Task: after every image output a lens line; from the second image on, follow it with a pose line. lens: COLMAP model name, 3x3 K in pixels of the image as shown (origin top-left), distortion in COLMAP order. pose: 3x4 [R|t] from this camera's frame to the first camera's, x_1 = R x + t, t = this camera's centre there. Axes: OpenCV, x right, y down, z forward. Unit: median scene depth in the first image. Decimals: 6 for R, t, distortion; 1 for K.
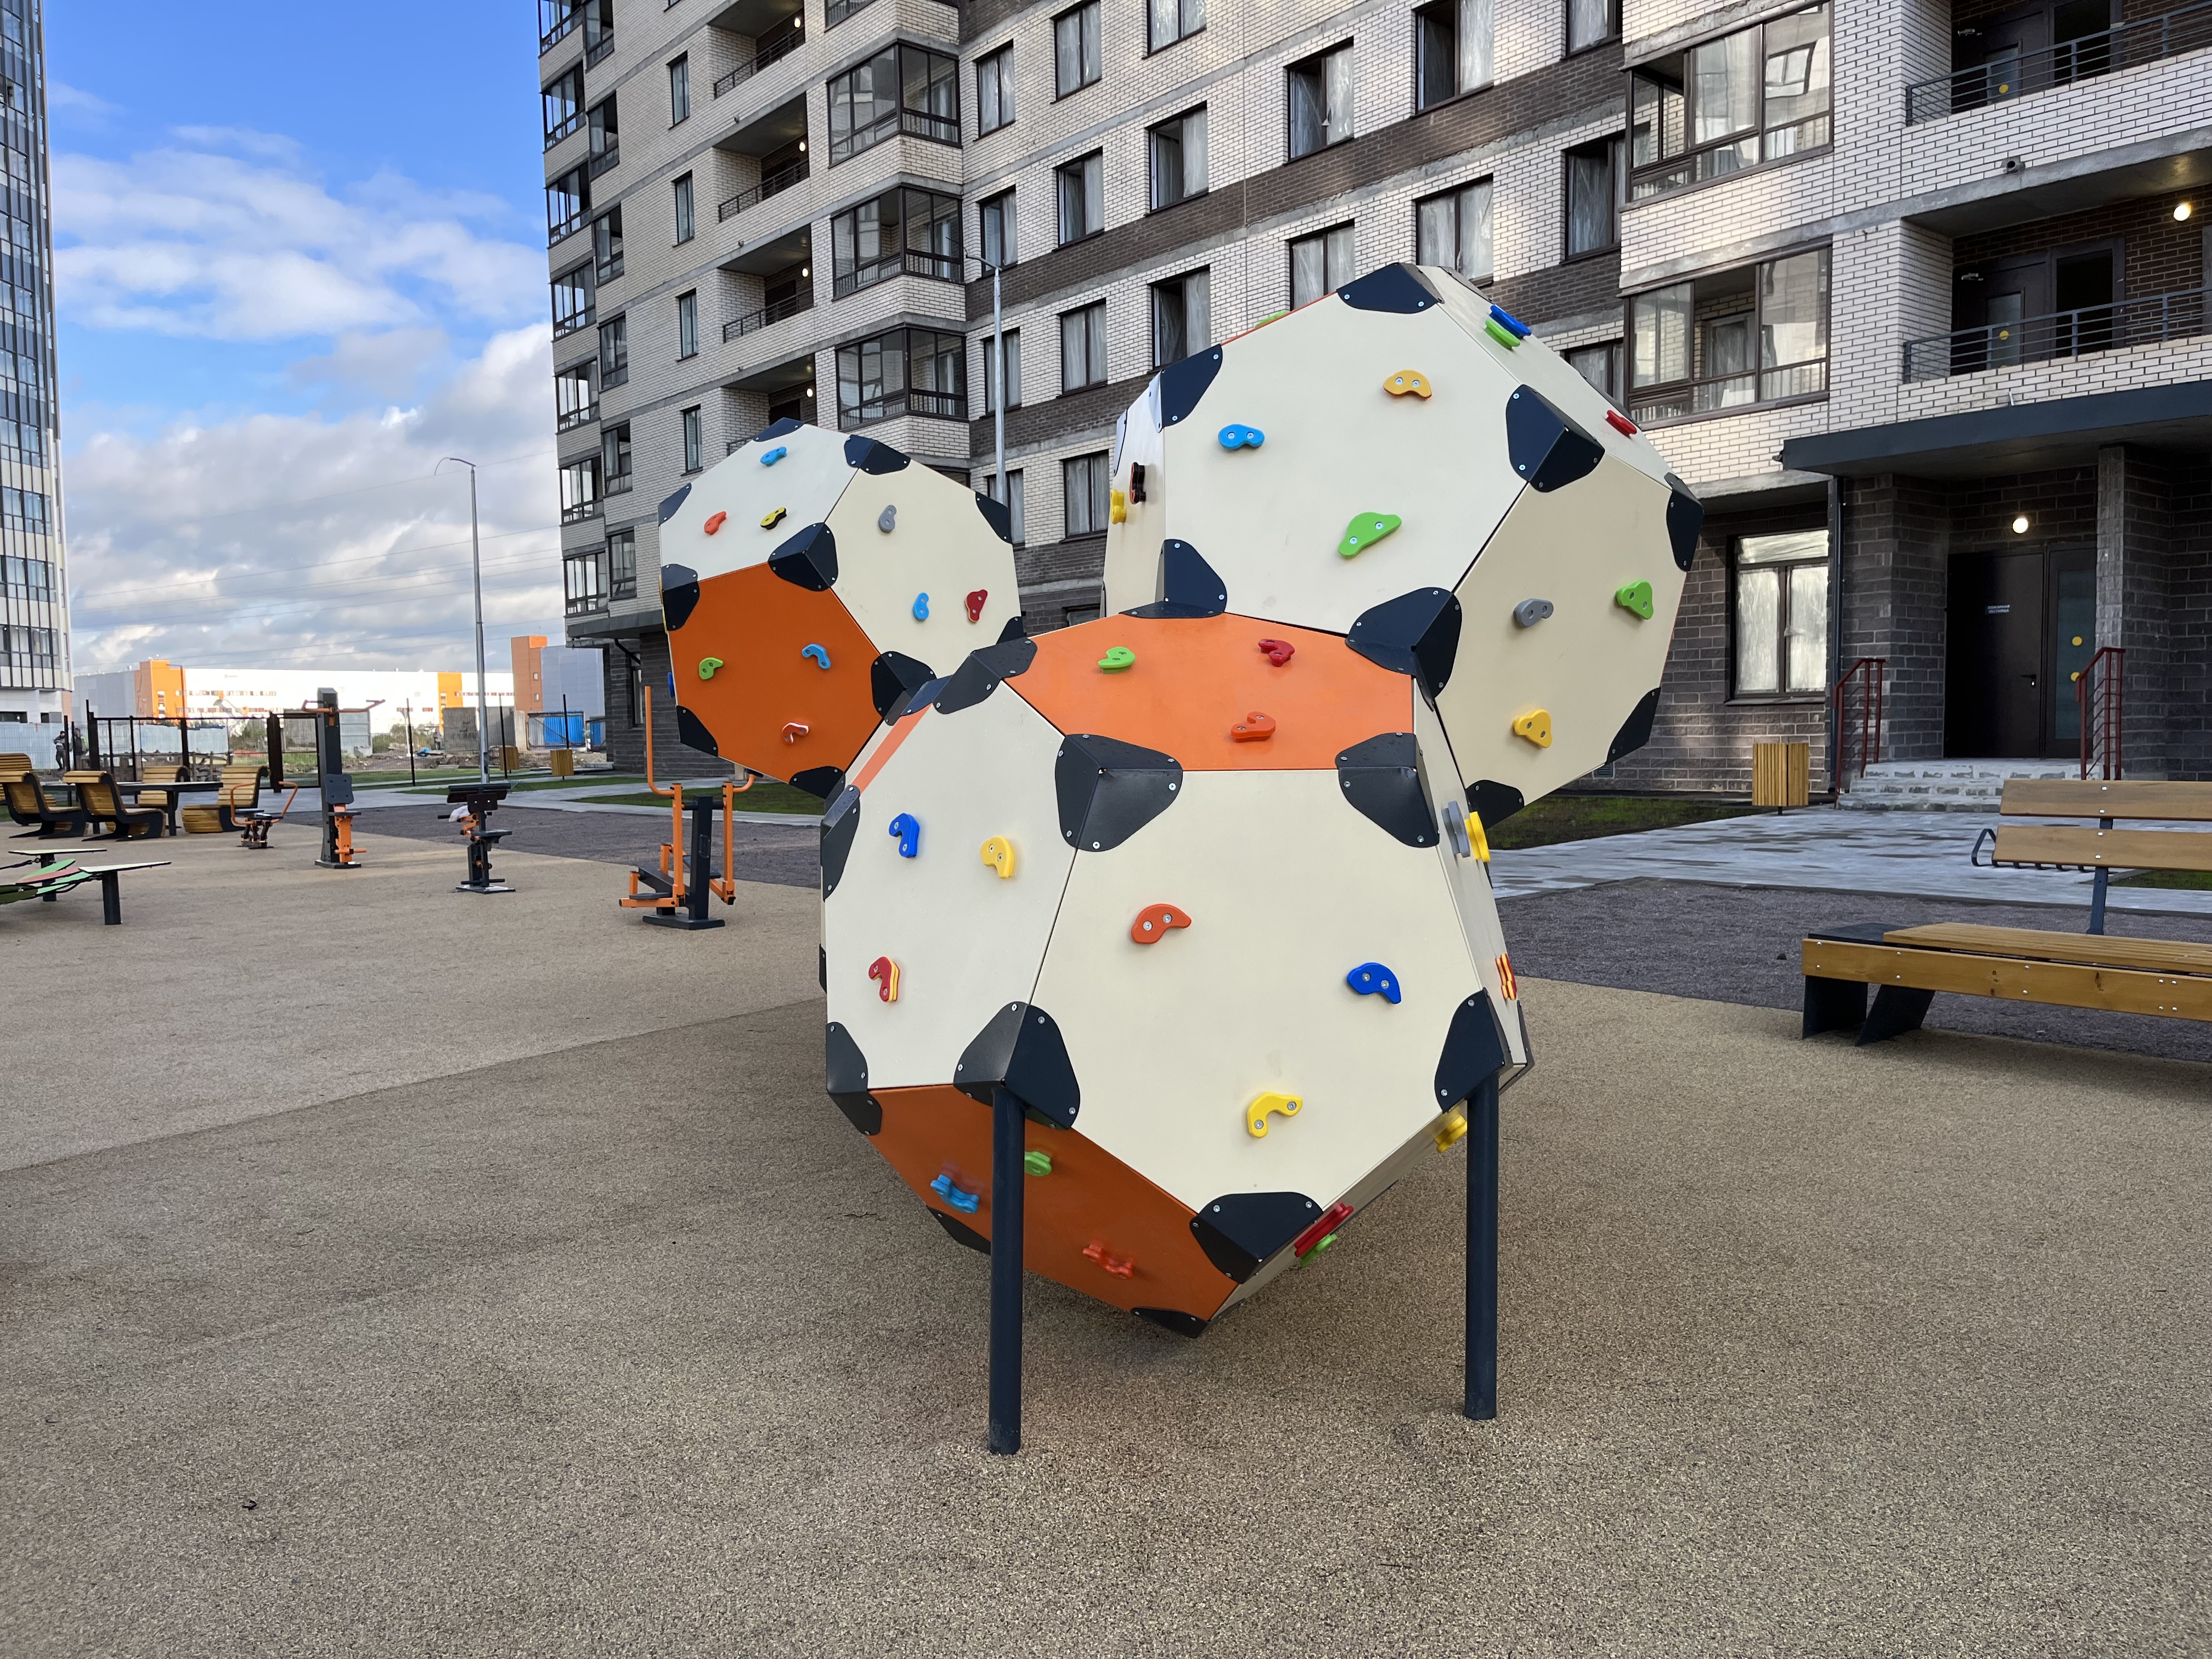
lens RADIAL K [[1726.0, 0, 1072.6], [0, 1726.0, 816.2], [0, 0, 1]] dist [0.061440, -0.078654]
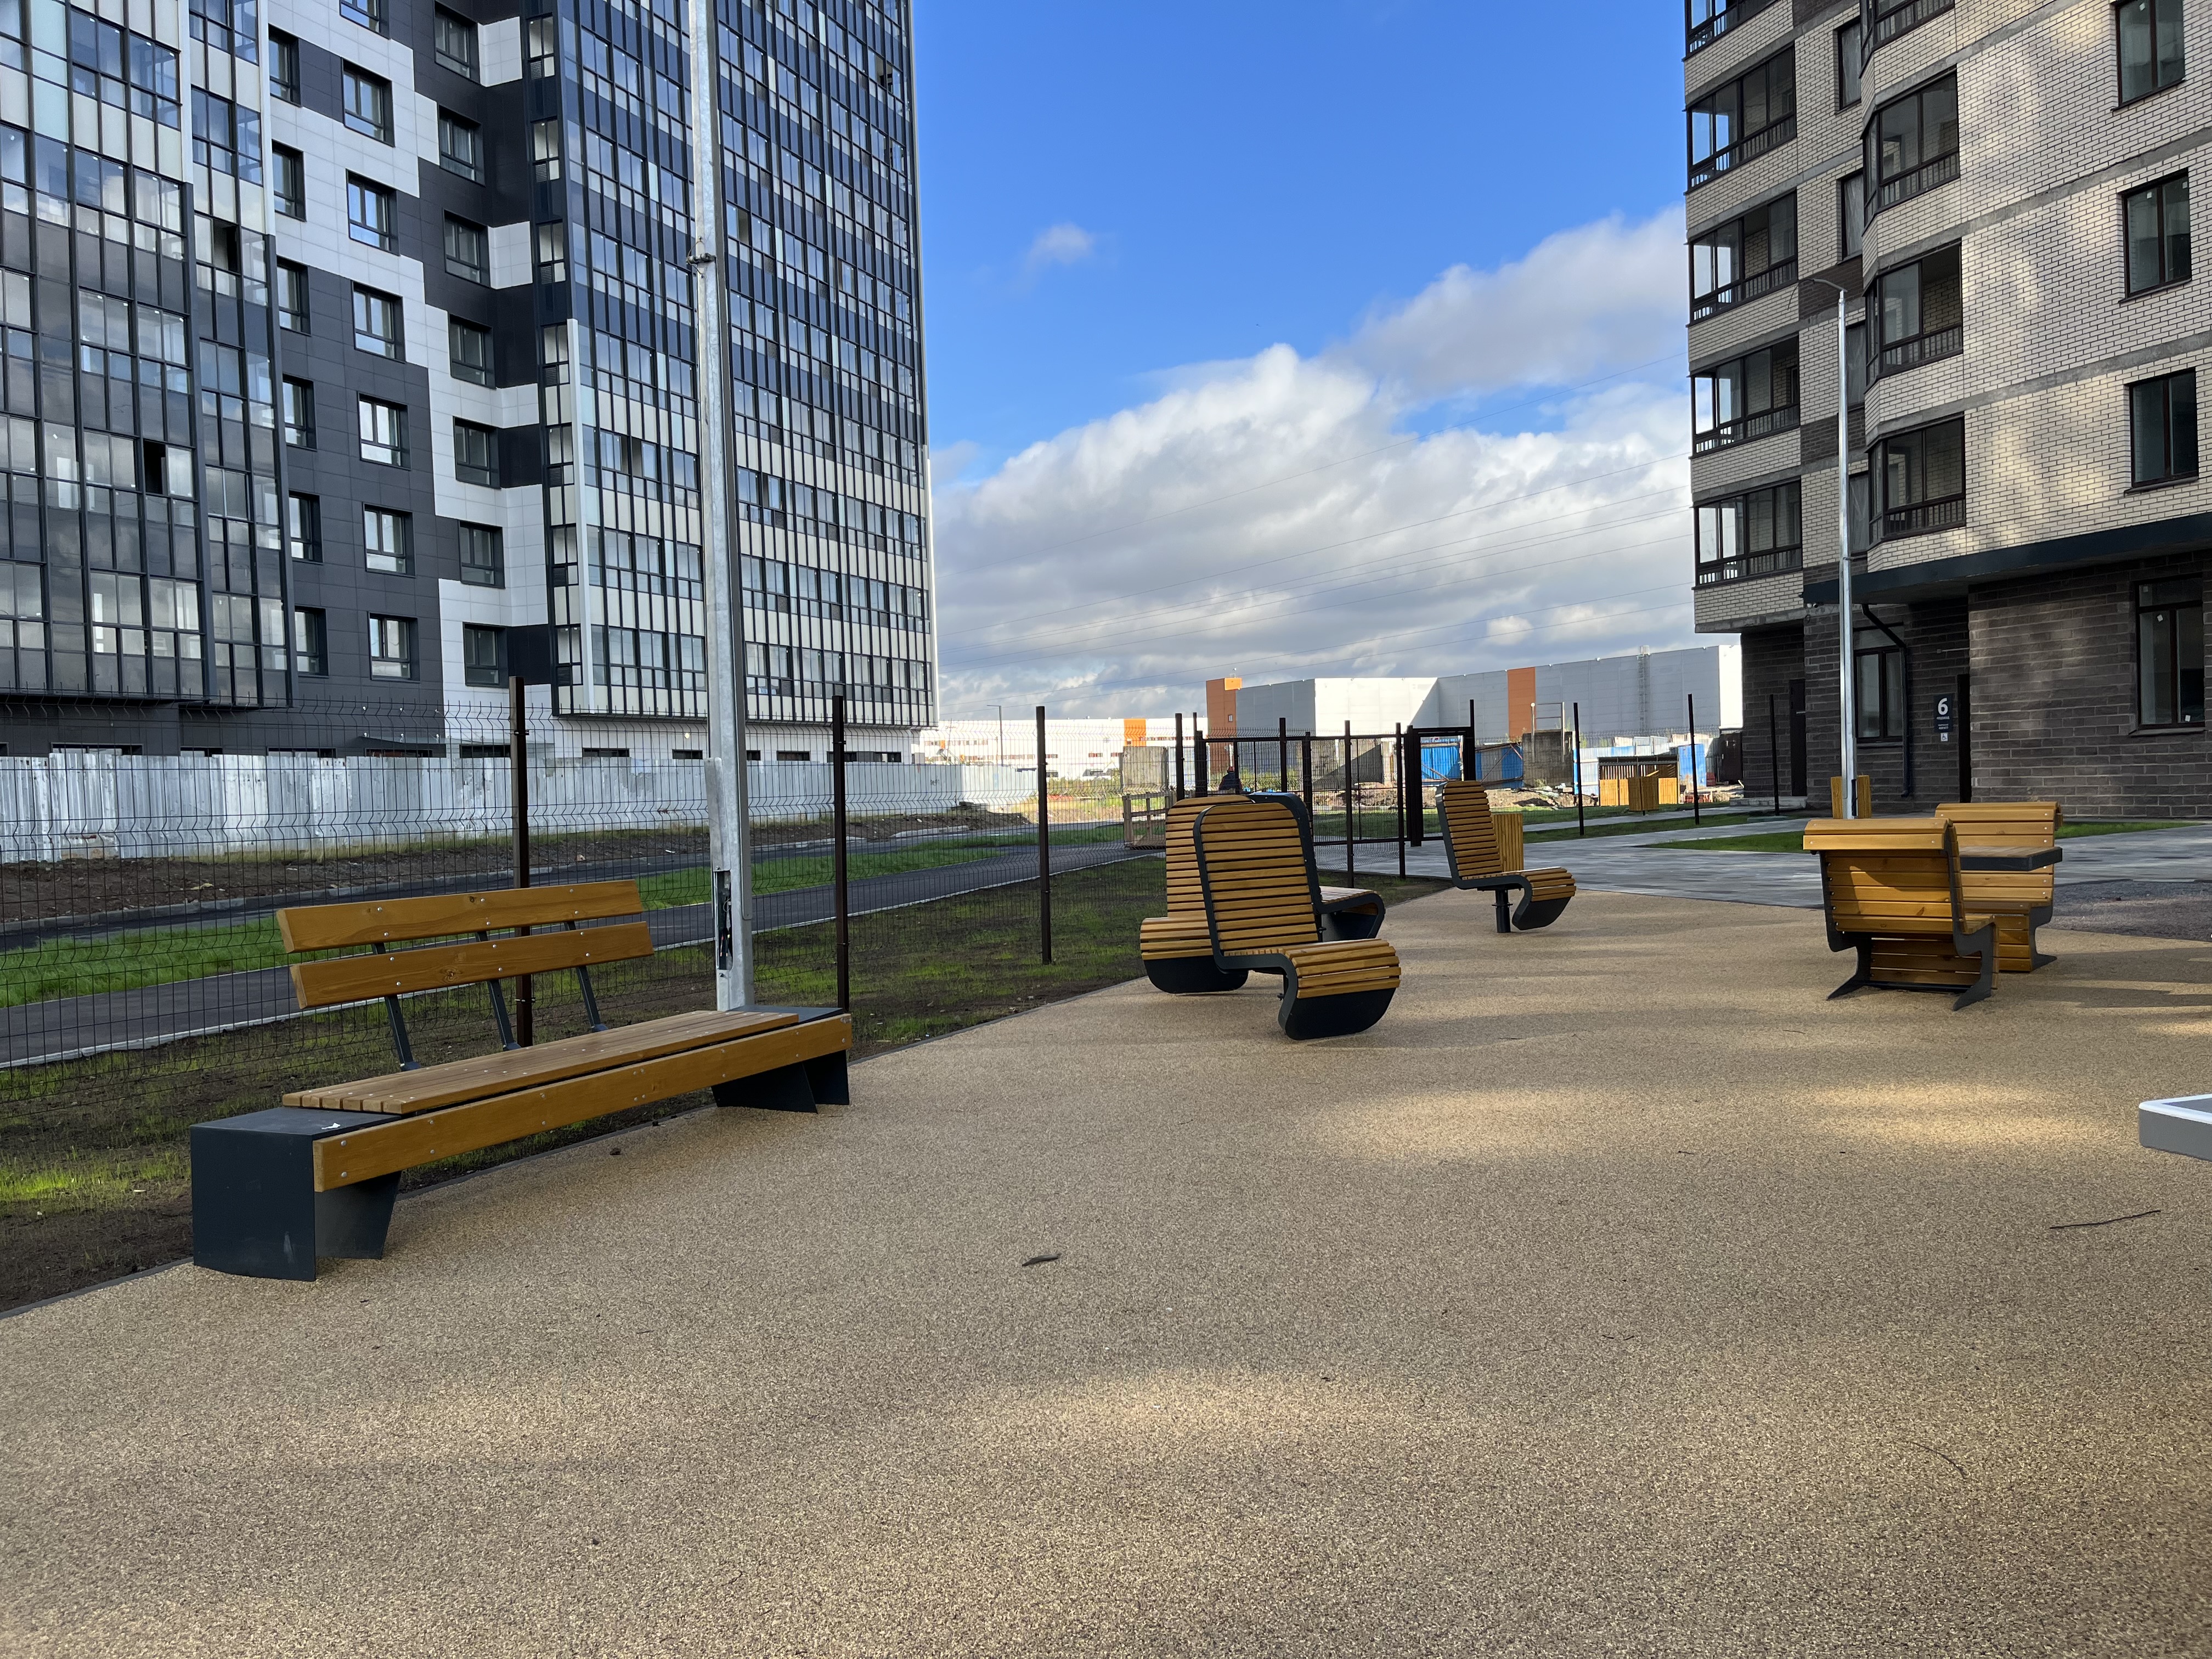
lens RADIAL K [[1681.1, 0, 1112.4], [0, 1681.1, 826.4], [0, 0, 1]] dist [0.069549, -0.092941]
pose [[0.944188, -0.000921, -0.329405, -0.423205], [-0.005749, 0.999798, -0.019276, -0.007967], [0.329357, 0.020094, 0.943992, 0.413186]]
